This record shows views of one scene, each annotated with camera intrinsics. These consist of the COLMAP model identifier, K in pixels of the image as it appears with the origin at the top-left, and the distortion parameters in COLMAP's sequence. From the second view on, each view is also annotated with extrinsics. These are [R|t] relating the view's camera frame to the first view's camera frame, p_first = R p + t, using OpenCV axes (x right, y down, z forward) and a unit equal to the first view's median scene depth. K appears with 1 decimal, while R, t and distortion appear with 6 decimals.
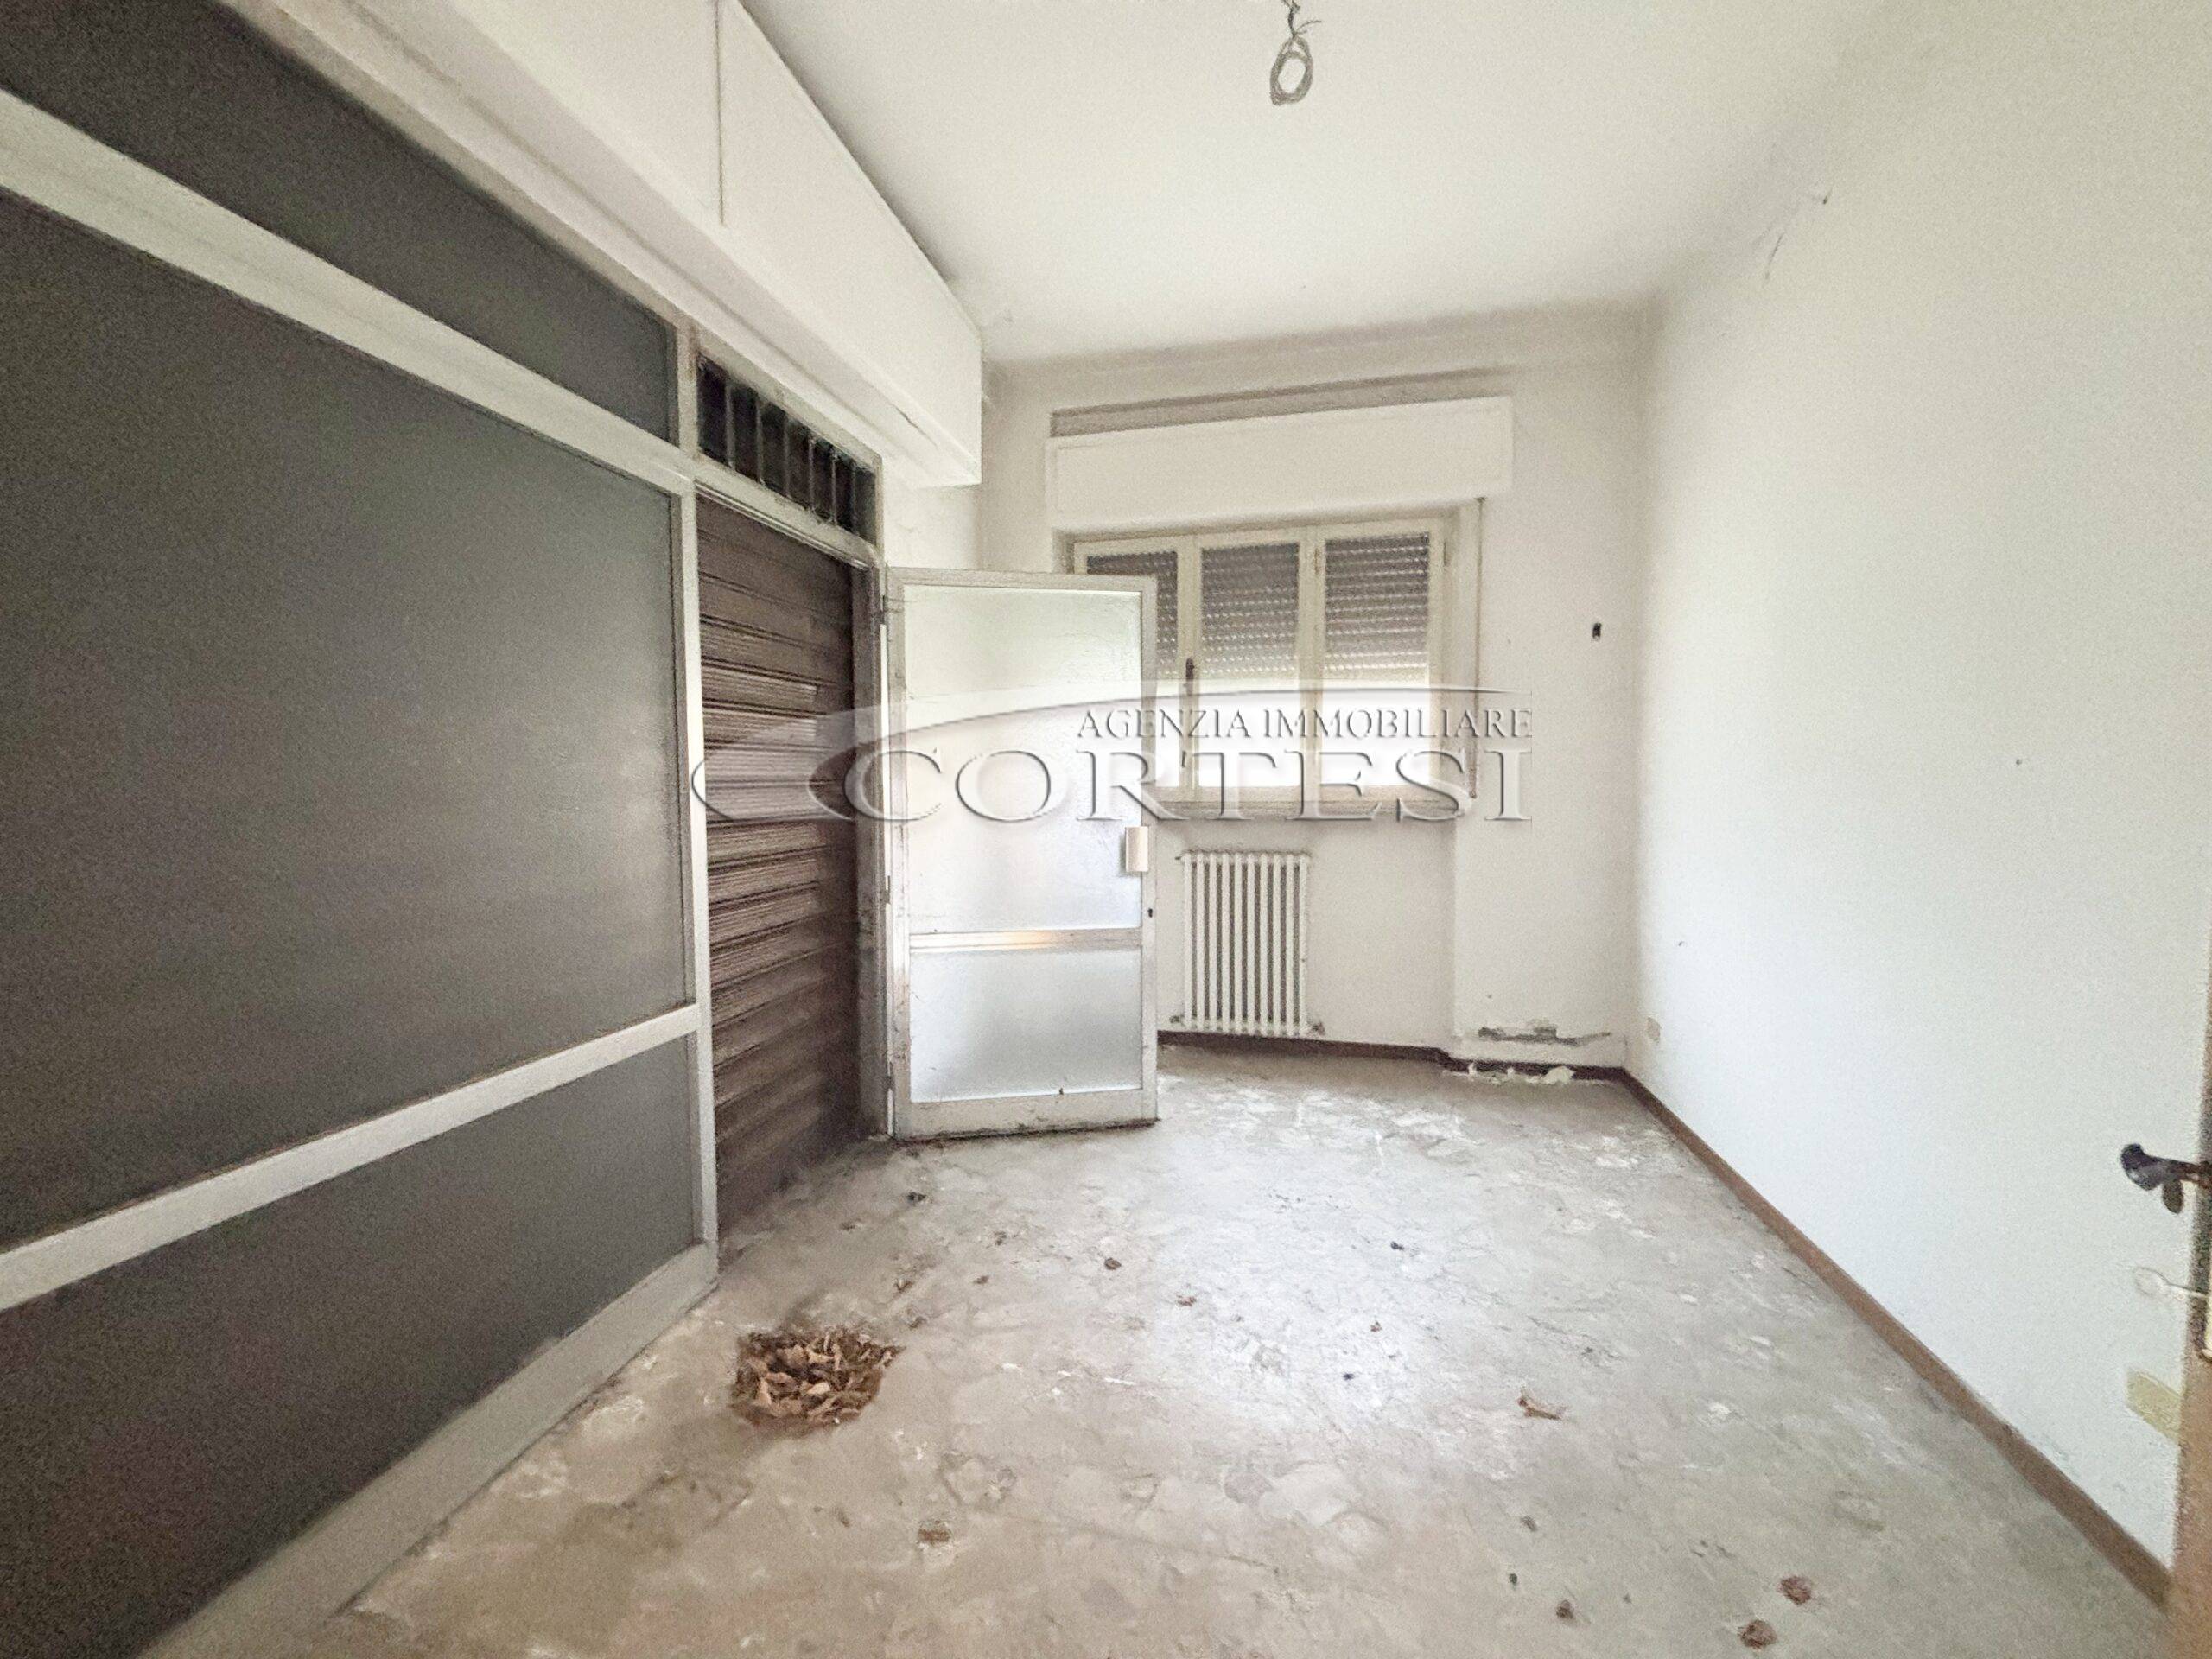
lens RADIAL K [[912.2, 0, 1096.9], [0, 912.2, 832.4], [0, 0, 1]] dist [0.005708, -0.000462]
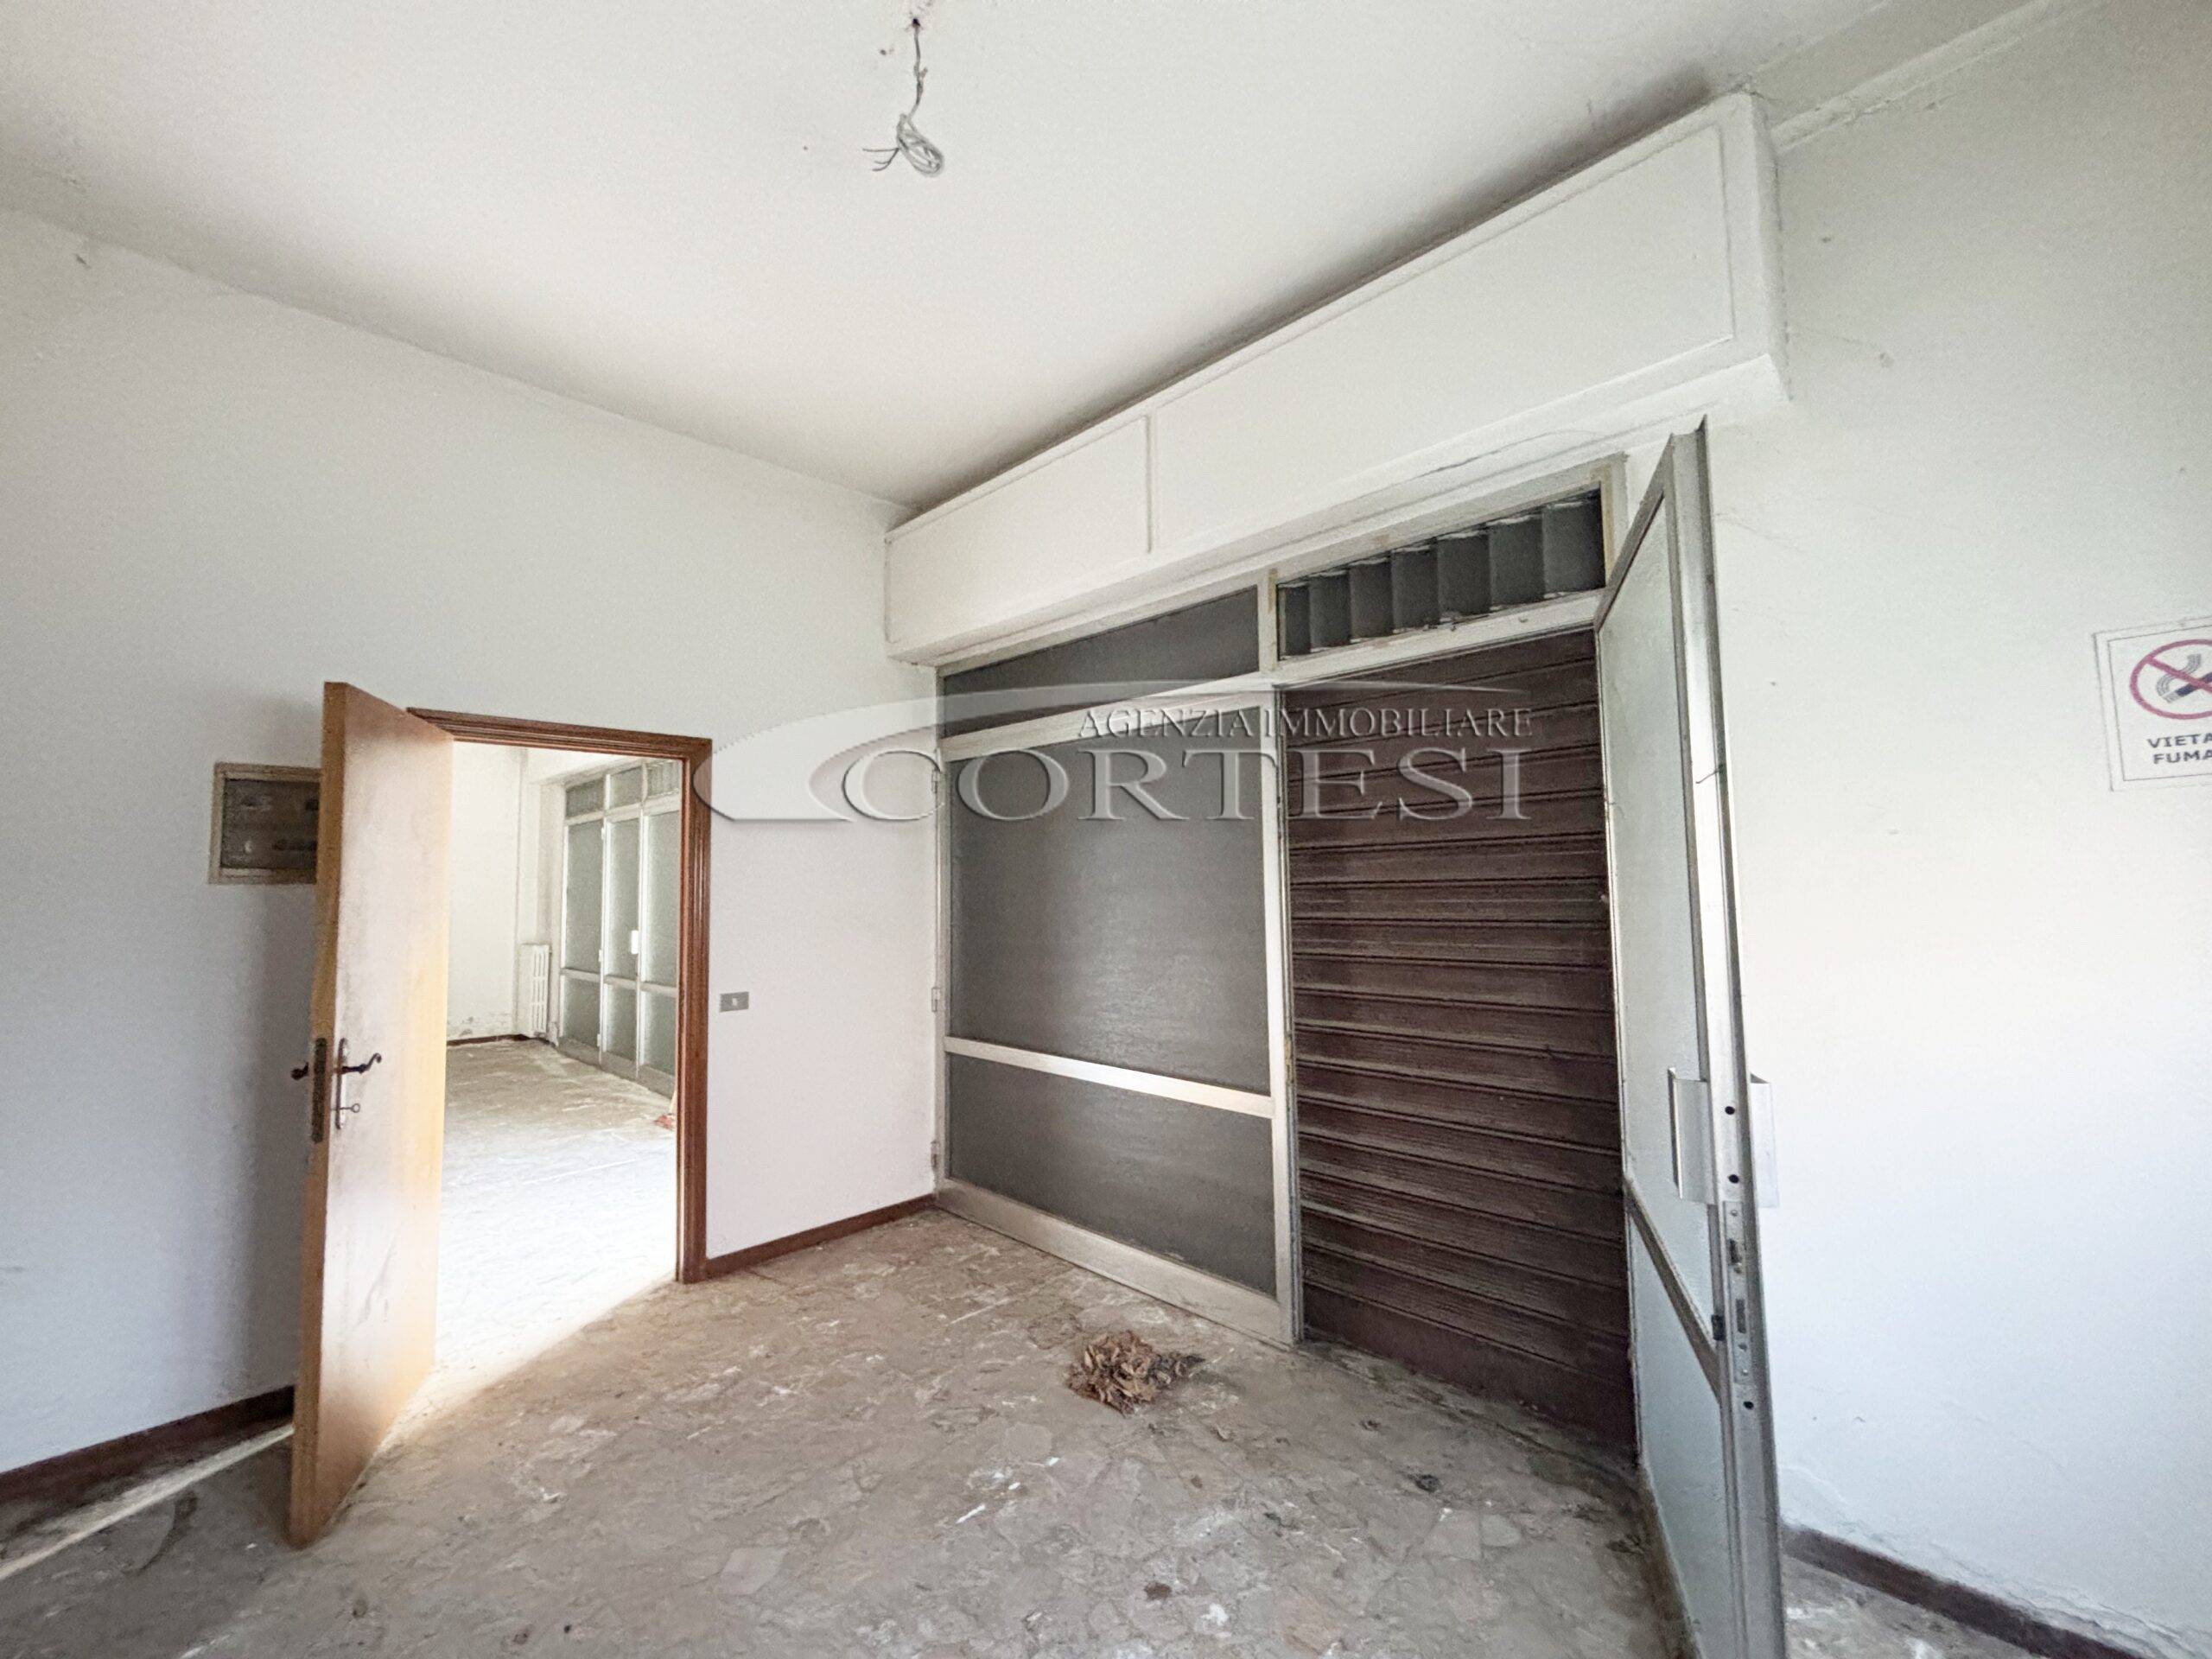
lens RADIAL K [[912.2, 0, 1109.9], [0, 912.2, 826.0], [0, 0, 1]] dist [0.005708, -0.000462]
pose [[-0.521187, -0.046122, -0.852195, 0.764261], [-0.035676, 0.998843, -0.032240, -0.135614], [0.852697, 0.013600, -0.522229, 1.468704]]
